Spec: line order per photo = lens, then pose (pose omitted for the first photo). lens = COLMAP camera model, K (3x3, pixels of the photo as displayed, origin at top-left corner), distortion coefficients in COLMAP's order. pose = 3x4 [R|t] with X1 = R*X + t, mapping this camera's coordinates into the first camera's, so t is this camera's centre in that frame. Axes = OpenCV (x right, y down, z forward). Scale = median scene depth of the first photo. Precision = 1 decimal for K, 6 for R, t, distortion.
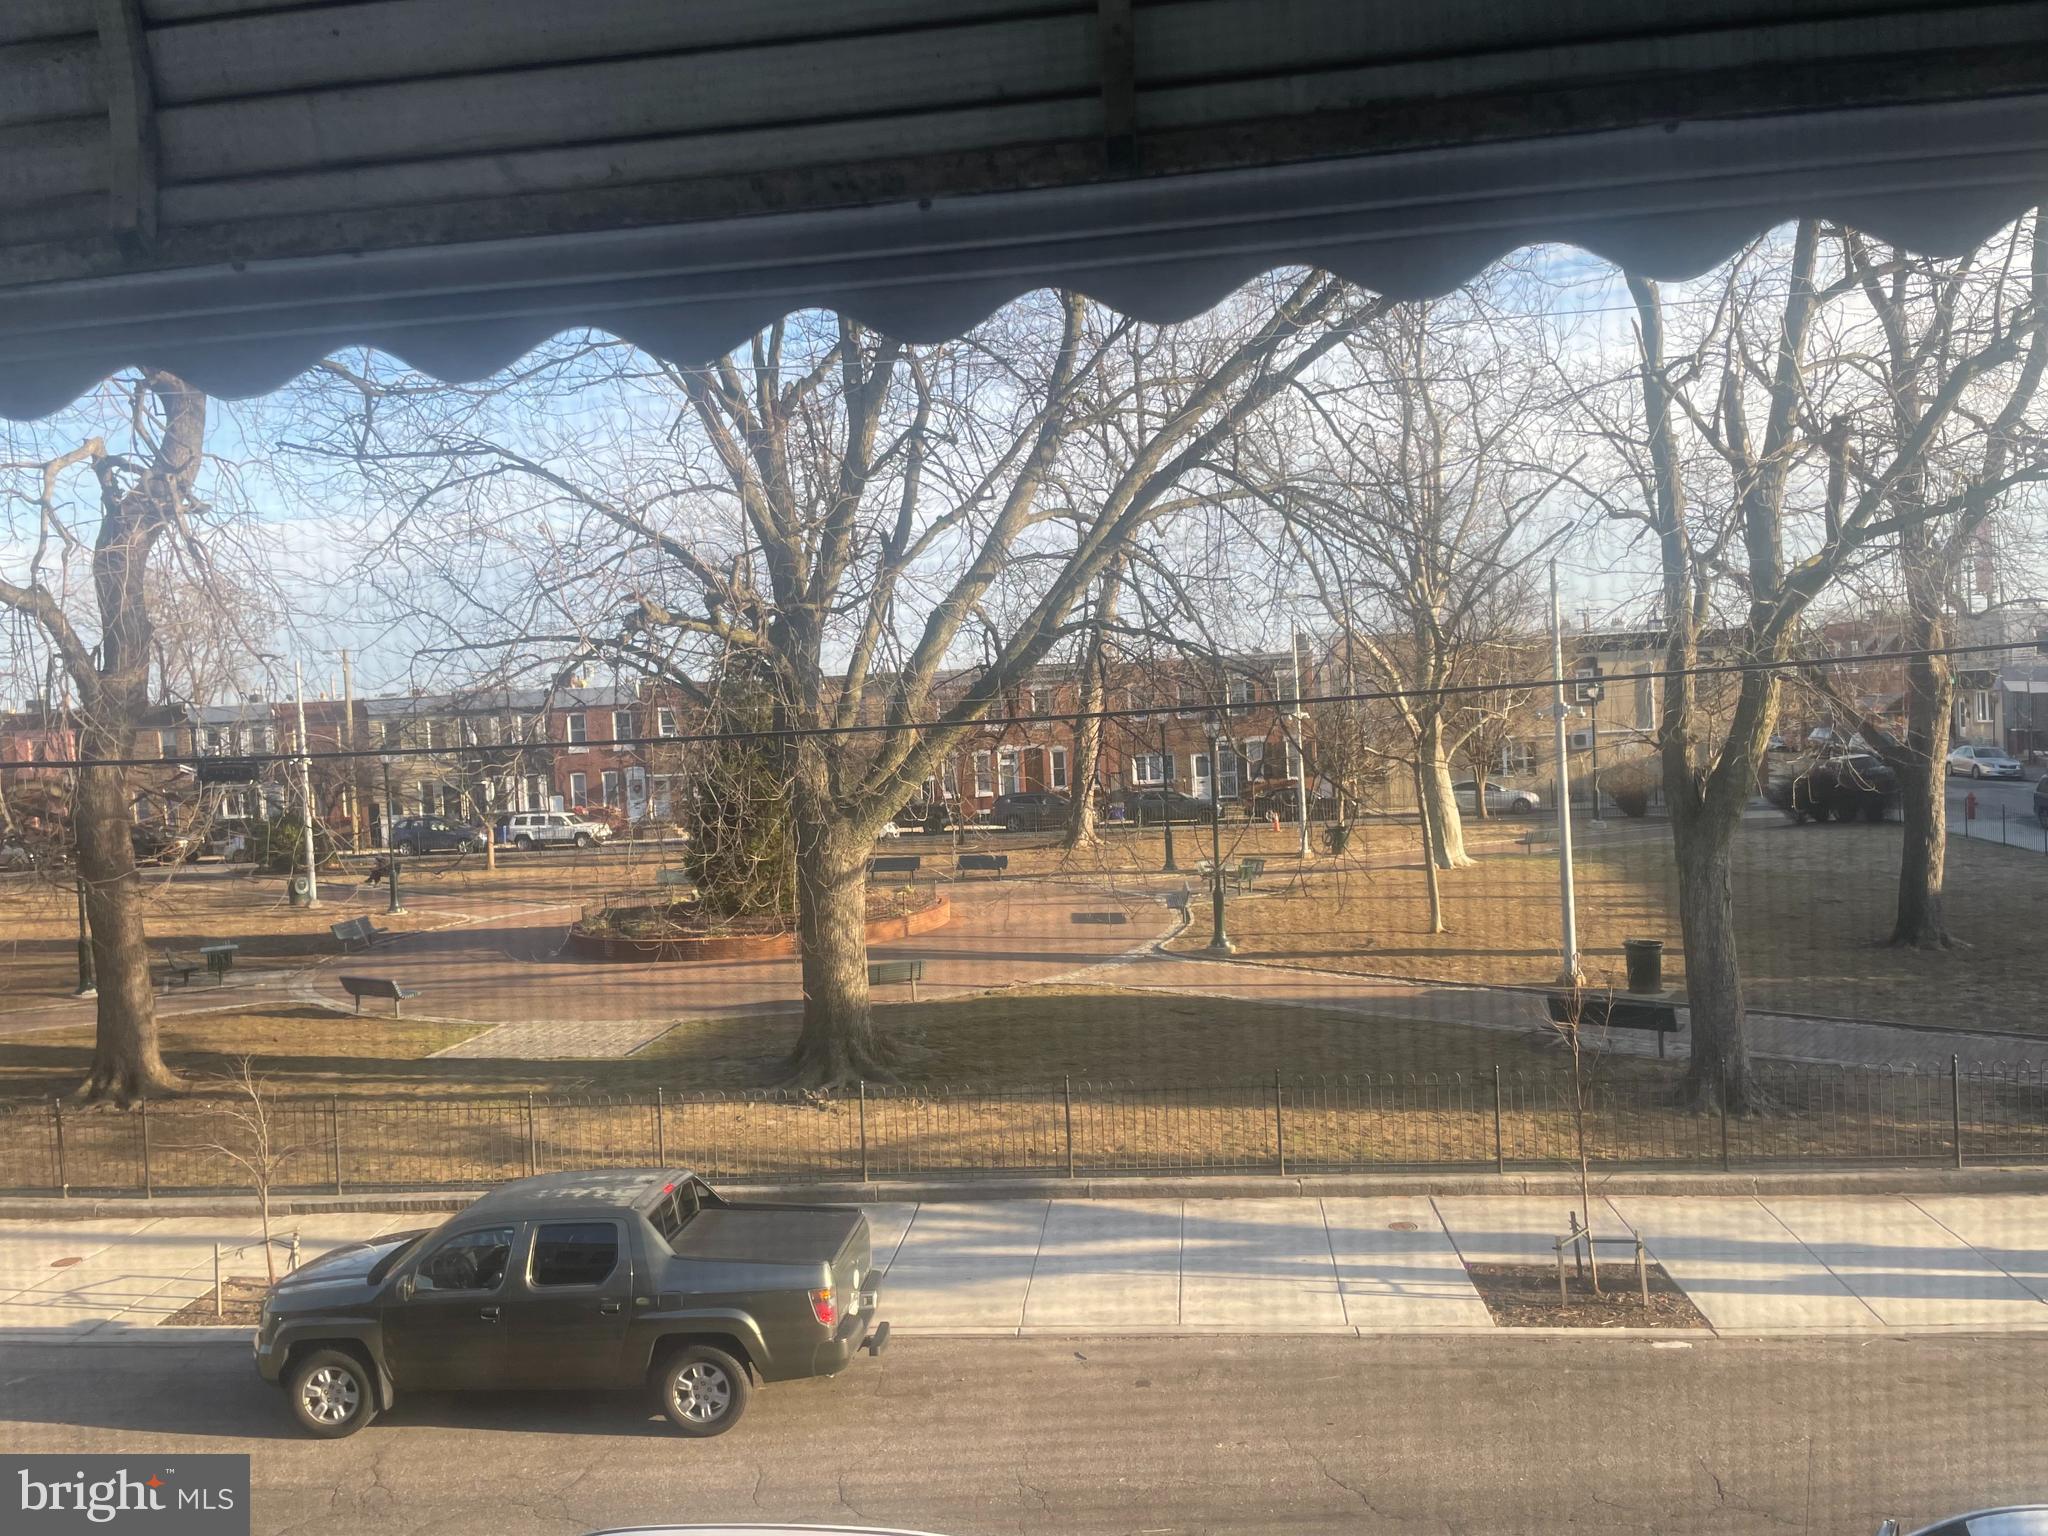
lens RADIAL K [[1579.1, 0, 1024.0], [0, 1579.1, 768.0], [0, 0, 1]] dist [0.116509, -0.160694]
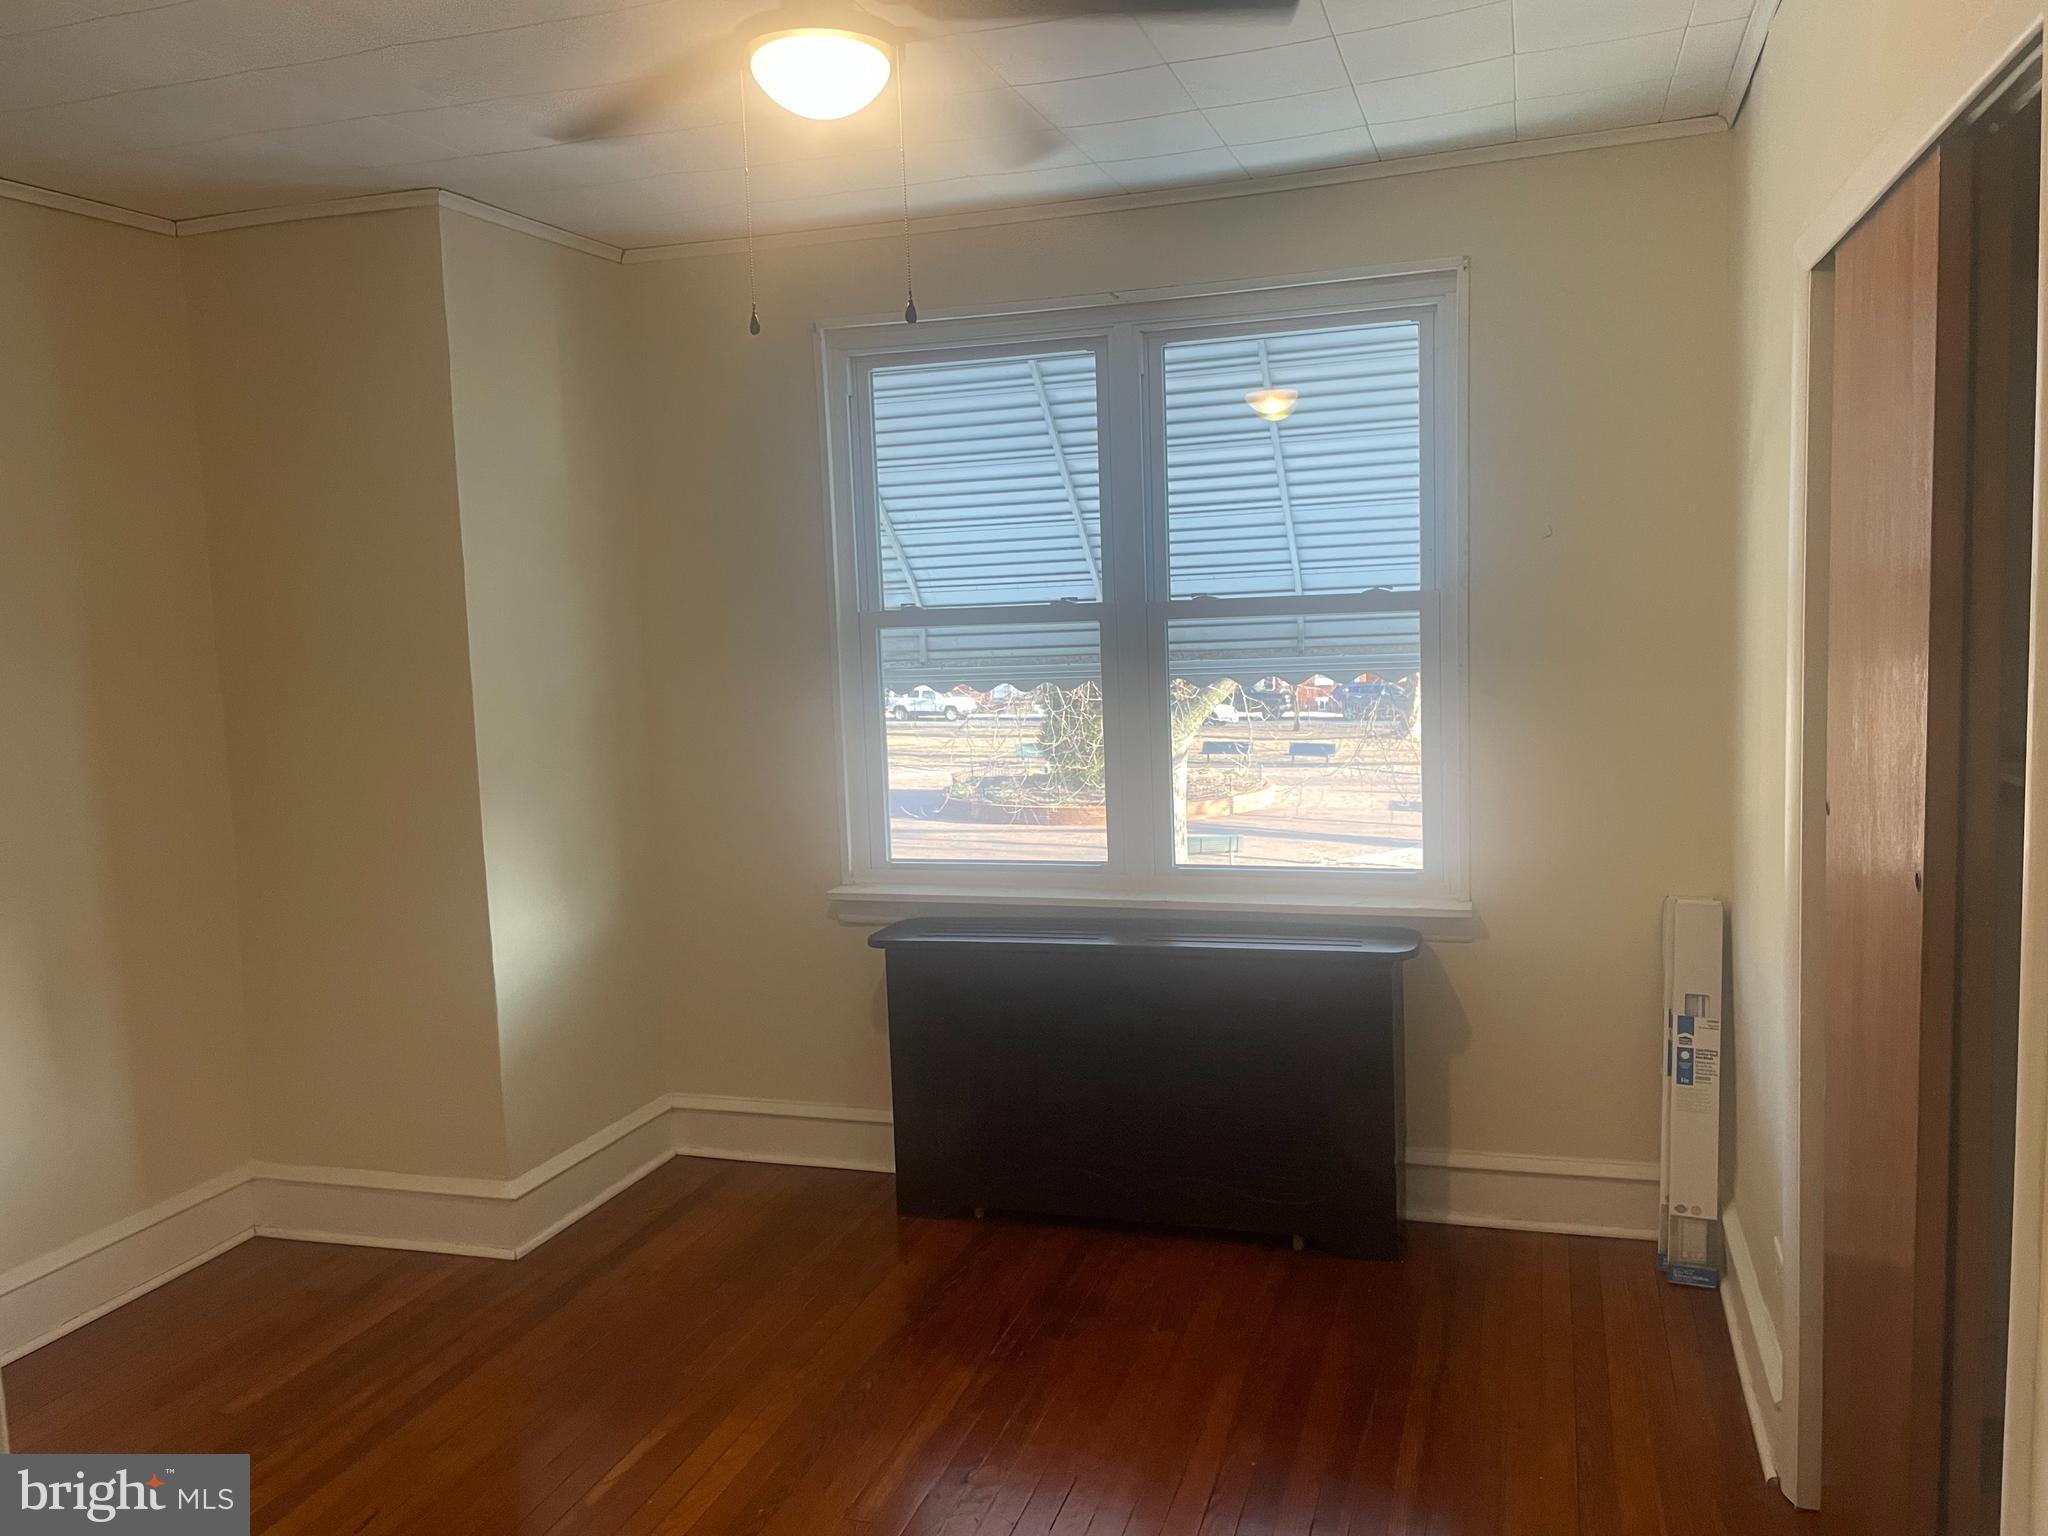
lens RADIAL K [[1579.1, 0, 1024.0], [0, 1579.1, 768.0], [0, 0, 1]] dist [0.116509, -0.160694]
pose [[0.974834, 0.043952, -0.218555, 0.023751], [-0.026831, 0.996377, 0.080699, -0.011082], [0.221310, -0.072805, 0.972482, -0.104256]]
